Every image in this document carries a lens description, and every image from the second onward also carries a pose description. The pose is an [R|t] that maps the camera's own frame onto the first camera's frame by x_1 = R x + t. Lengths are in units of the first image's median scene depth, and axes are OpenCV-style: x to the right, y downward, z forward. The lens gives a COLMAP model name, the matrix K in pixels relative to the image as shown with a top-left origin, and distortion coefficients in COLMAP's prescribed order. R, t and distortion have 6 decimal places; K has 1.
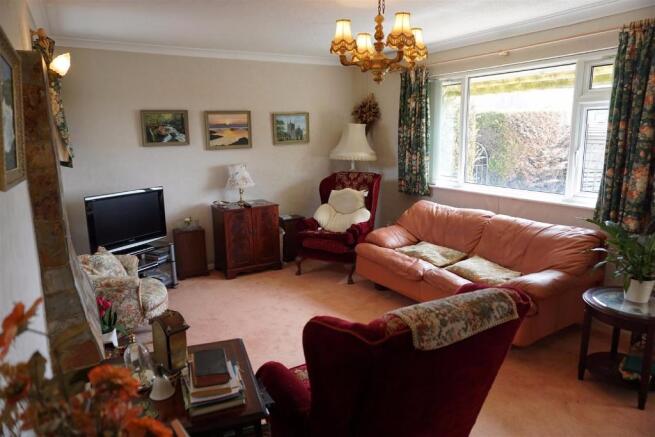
lens RADIAL K [[442.3, 0, 327.3], [0, 442.3, 217.4], [0, 0, 1]] dist [-0.001622, 0.005291]
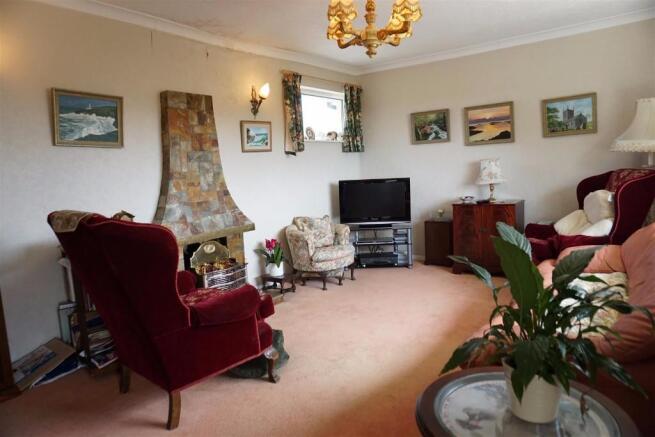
lens RADIAL K [[442.3, 0, 327.8], [0, 442.3, 220.3], [0, 0, 1]] dist [-0.001622, 0.005291]
pose [[0.409383, 0.108988, -0.905830, 0.535375], [-0.135593, 0.989082, 0.057724, 0.002040], [0.902231, 0.099193, 0.419691, 0.299112]]
